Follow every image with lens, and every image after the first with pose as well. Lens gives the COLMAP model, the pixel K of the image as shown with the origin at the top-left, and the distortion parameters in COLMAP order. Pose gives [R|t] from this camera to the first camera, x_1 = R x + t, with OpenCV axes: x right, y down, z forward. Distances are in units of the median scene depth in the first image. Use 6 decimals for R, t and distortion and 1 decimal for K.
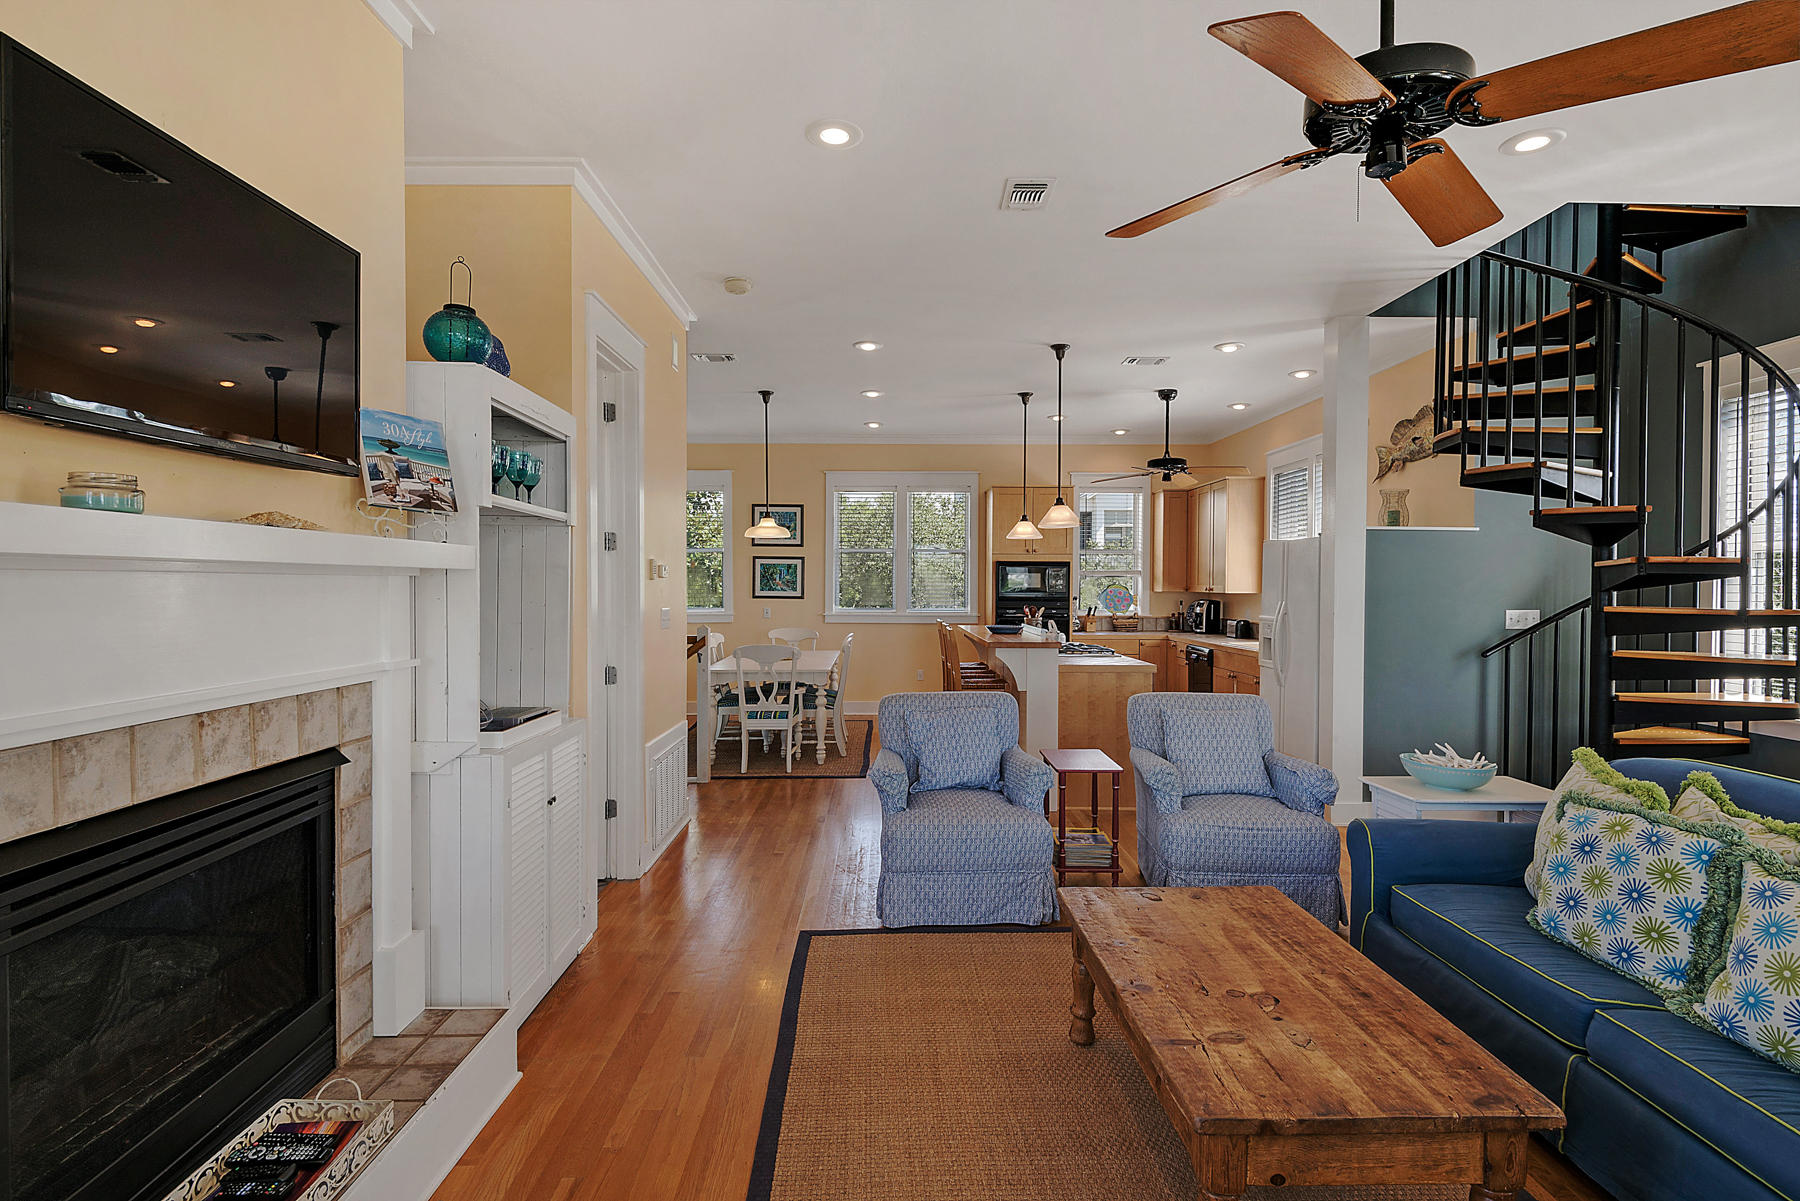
lens RADIAL K [[887.3, 0, 896.2], [0, 887.3, 566.5], [0, 0, 1]] dist [-0.003028, -0.003360]
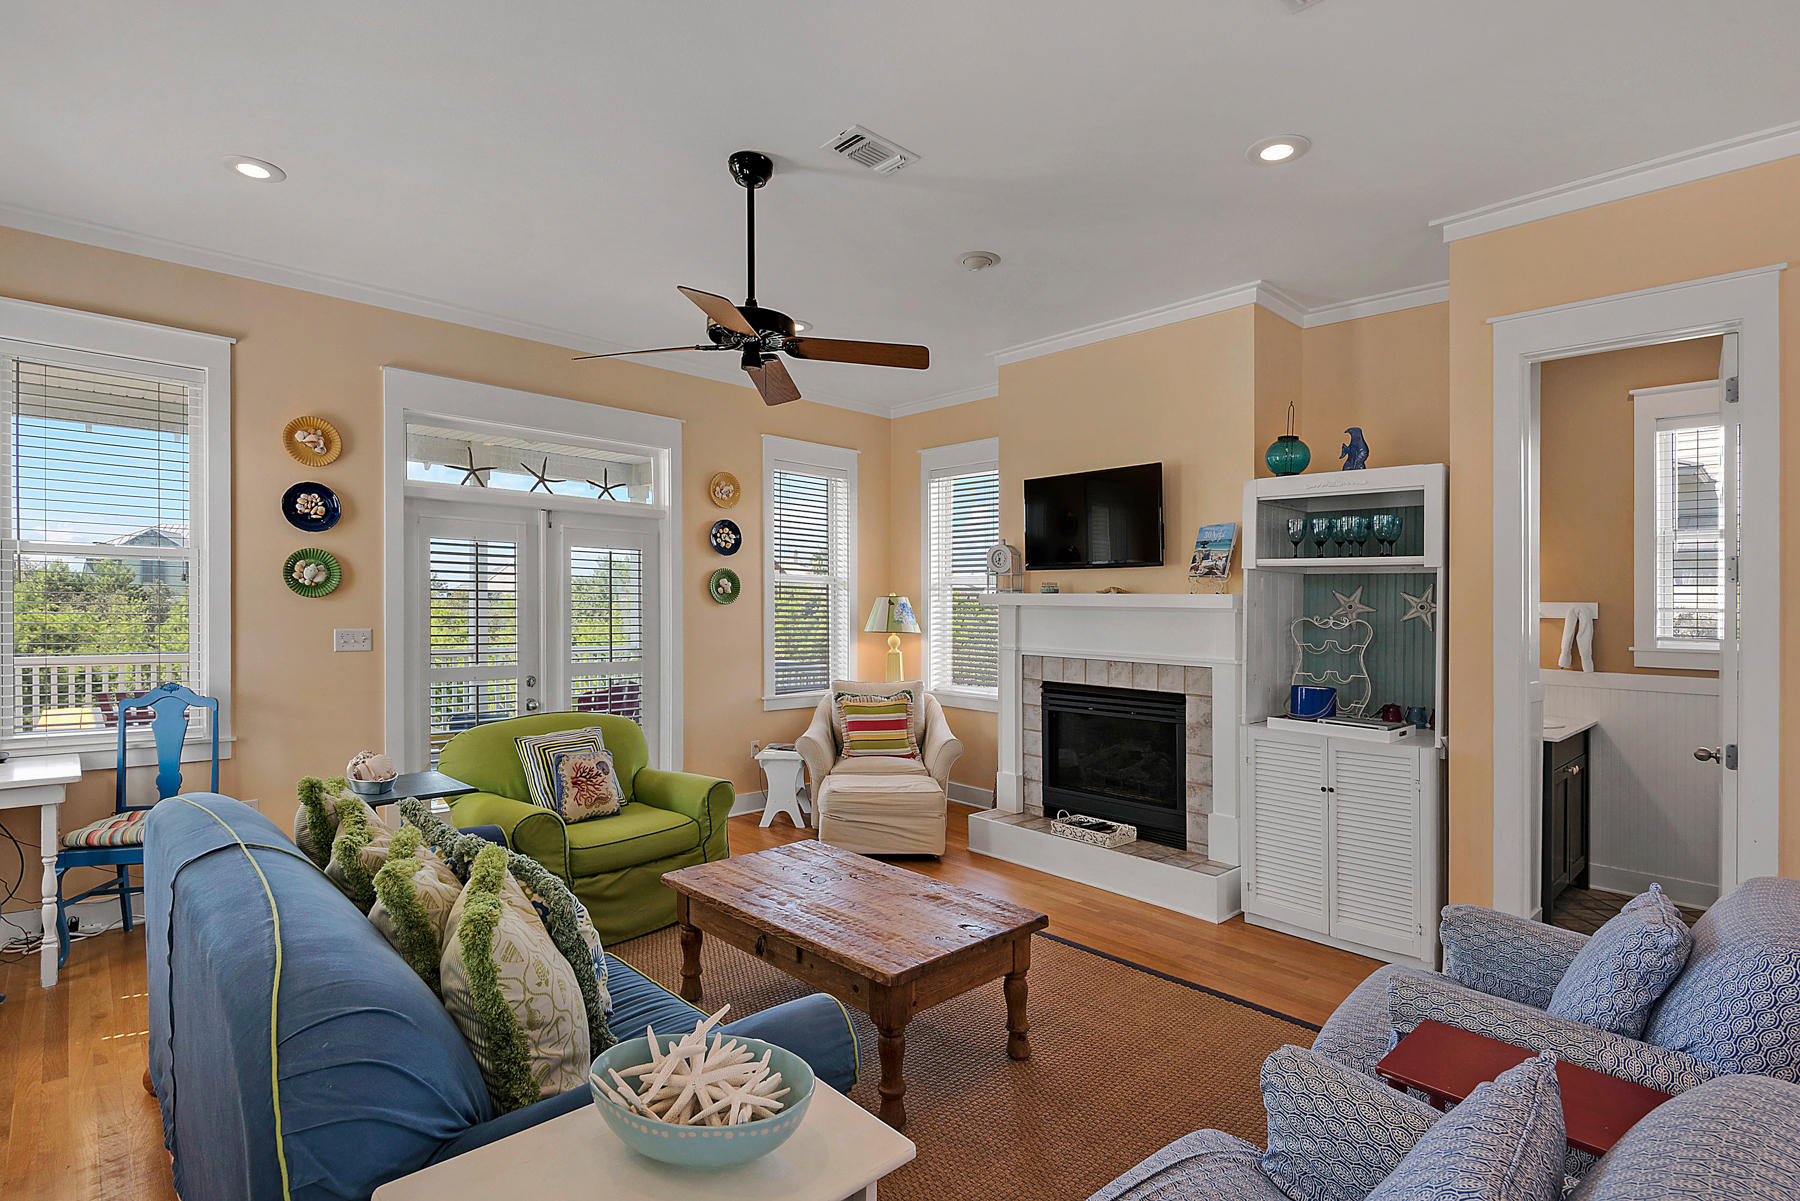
lens RADIAL K [[867.7, 0, 891.5], [0, 867.7, 608.1], [0, 0, 1]] dist [0.001475, -0.000304]
pose [[-0.742356, -0.018173, -0.669759, 1.163019], [-0.010647, 0.999826, -0.015328, 0.036934], [0.669921, -0.004248, -0.742420, 1.912553]]
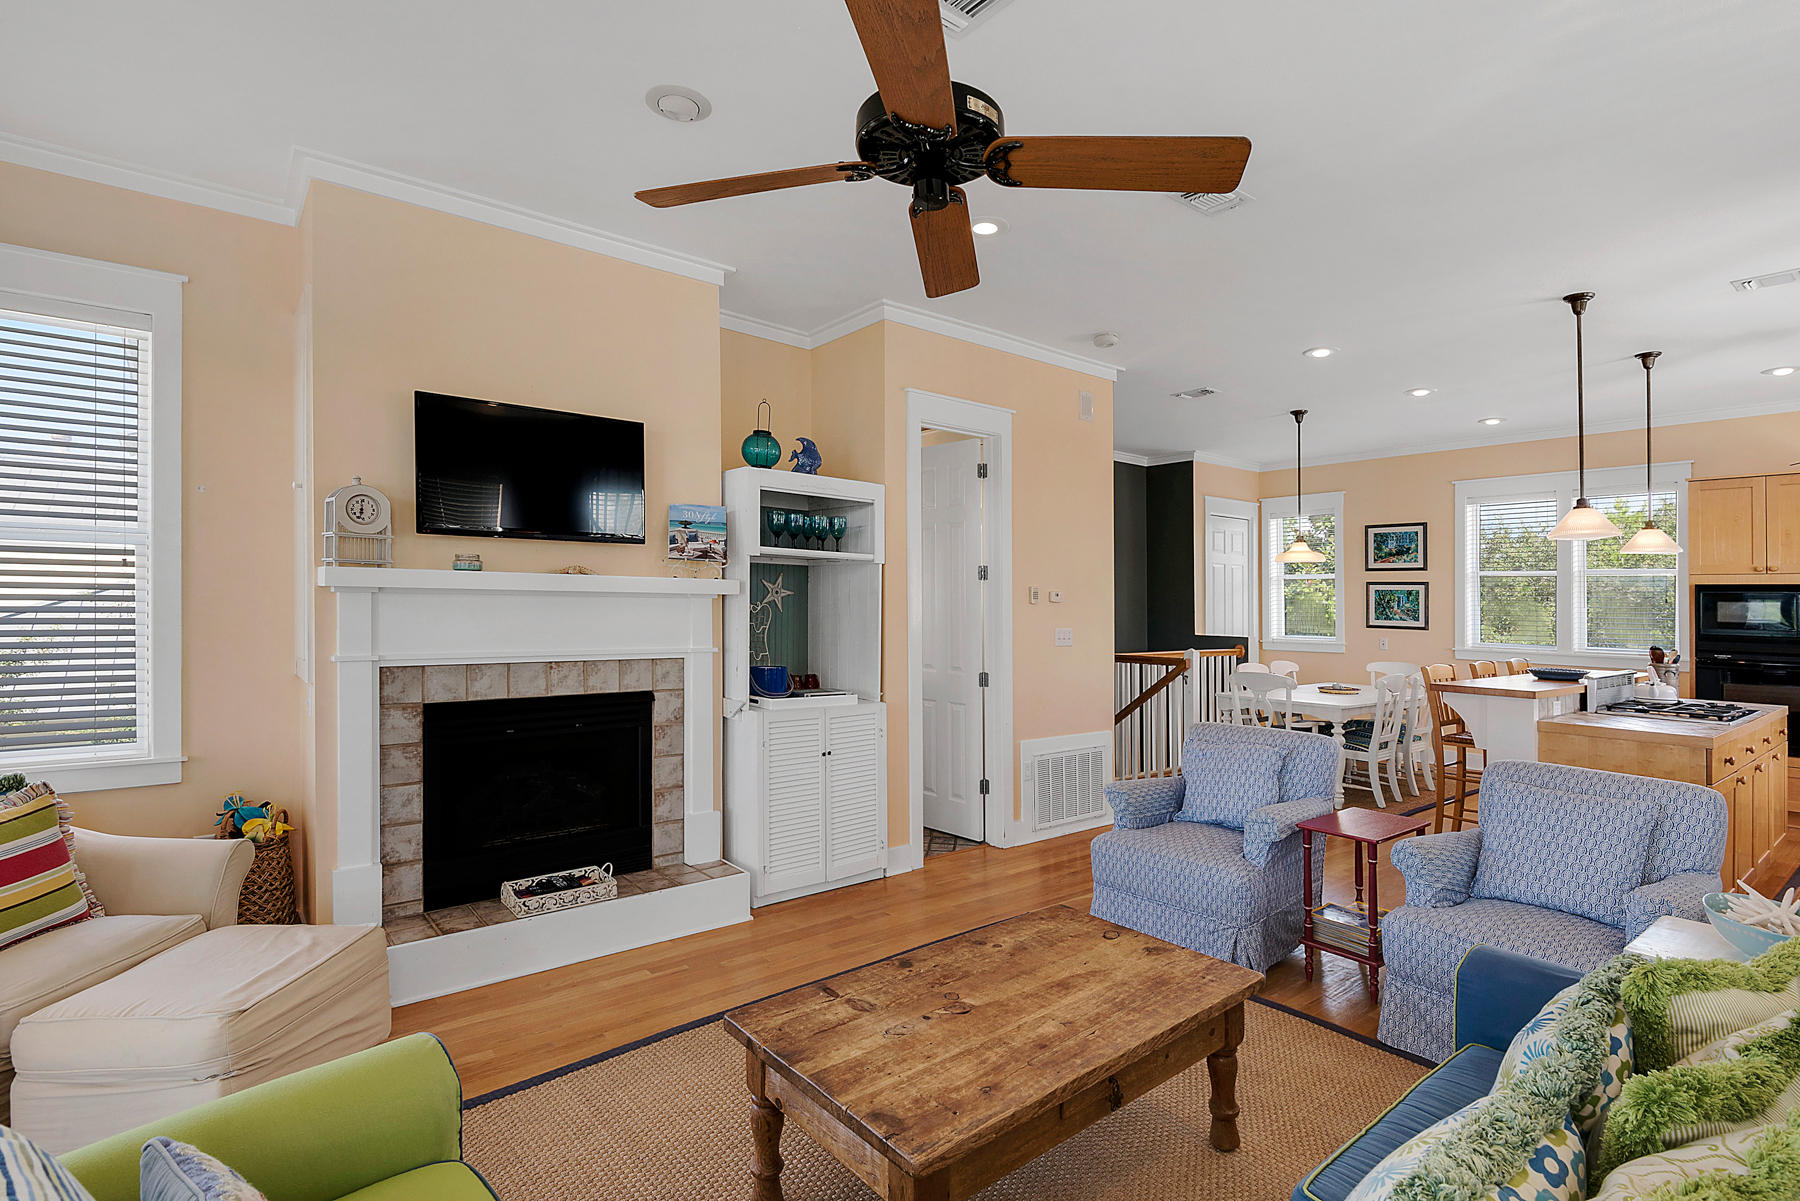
lens RADIAL K [[867.7, 0, 912.2], [0, 867.7, 576.4], [0, 0, 1]] dist [0.001475, -0.000304]
pose [[0.623252, -0.019096, -0.781788, 1.032642], [0.002529, 0.999746, -0.022404, 0.007014], [0.782017, 0.011986, 0.623142, 0.280364]]
